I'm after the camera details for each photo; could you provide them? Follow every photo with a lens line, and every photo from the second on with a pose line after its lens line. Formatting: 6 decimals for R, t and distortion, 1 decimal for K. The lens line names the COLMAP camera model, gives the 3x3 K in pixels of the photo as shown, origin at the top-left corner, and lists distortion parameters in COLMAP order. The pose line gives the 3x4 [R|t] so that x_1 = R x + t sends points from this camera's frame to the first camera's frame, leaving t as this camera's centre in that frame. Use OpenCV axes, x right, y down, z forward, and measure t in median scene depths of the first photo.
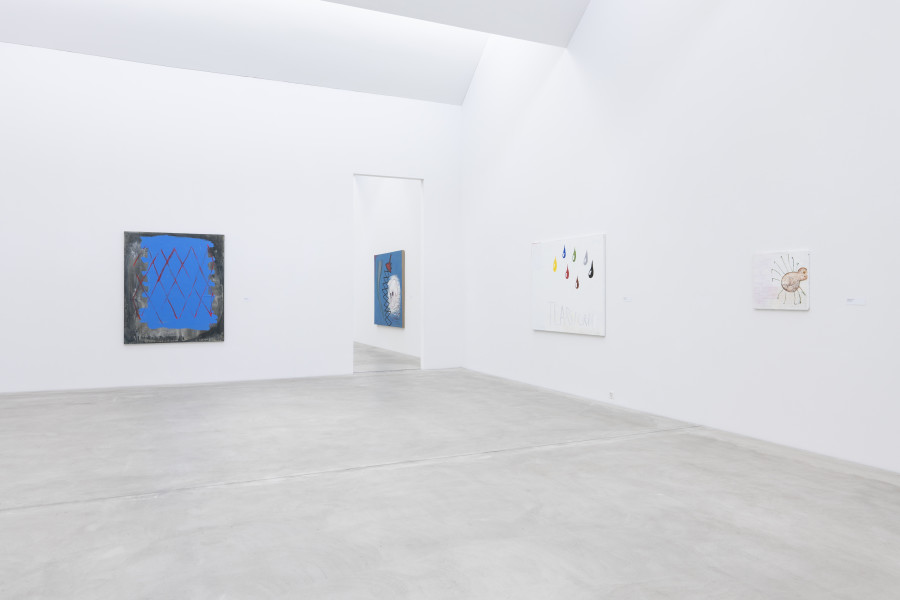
lens RADIAL K [[612.1, 0, 355.5], [0, 612.1, 297.4], [0, 0, 1]] dist [-0.000944, 0.000112]
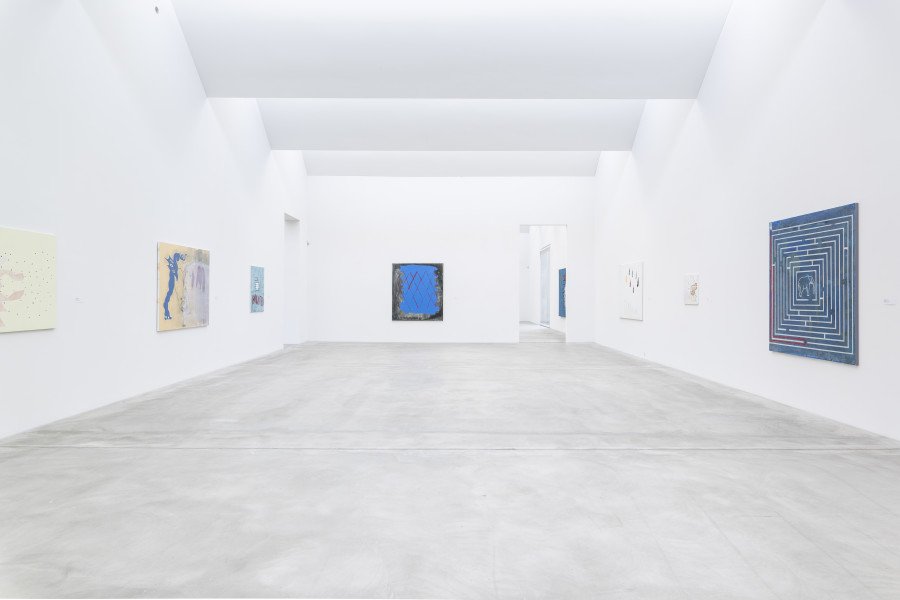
lens RADIAL K [[541.3, 0, 414.8], [0, 541.3, 294.8], [0, 0, 1]] dist [-0.000117, 0.000013]
pose [[0.923350, 0.002728, -0.383950, 0.371809], [-0.005133, 0.999973, -0.005238, 0.002390], [0.383925, 0.006807, 0.923339, -0.604410]]
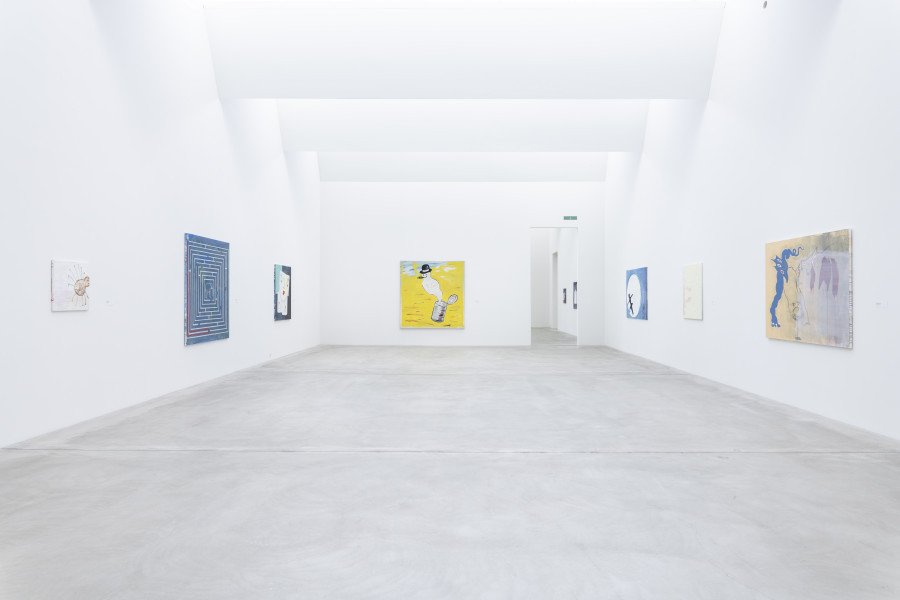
lens RADIAL K [[510.6, 0, 434.6], [0, 510.6, 295.7], [0, 0, 1]] dist [-0.002297, -0.000095]
pose [[-0.921807, 0.001002, 0.387647, -0.210888], [0.000111, 0.999997, -0.002320, -0.004219], [-0.387648, -0.002095, -0.921805, 1.065929]]
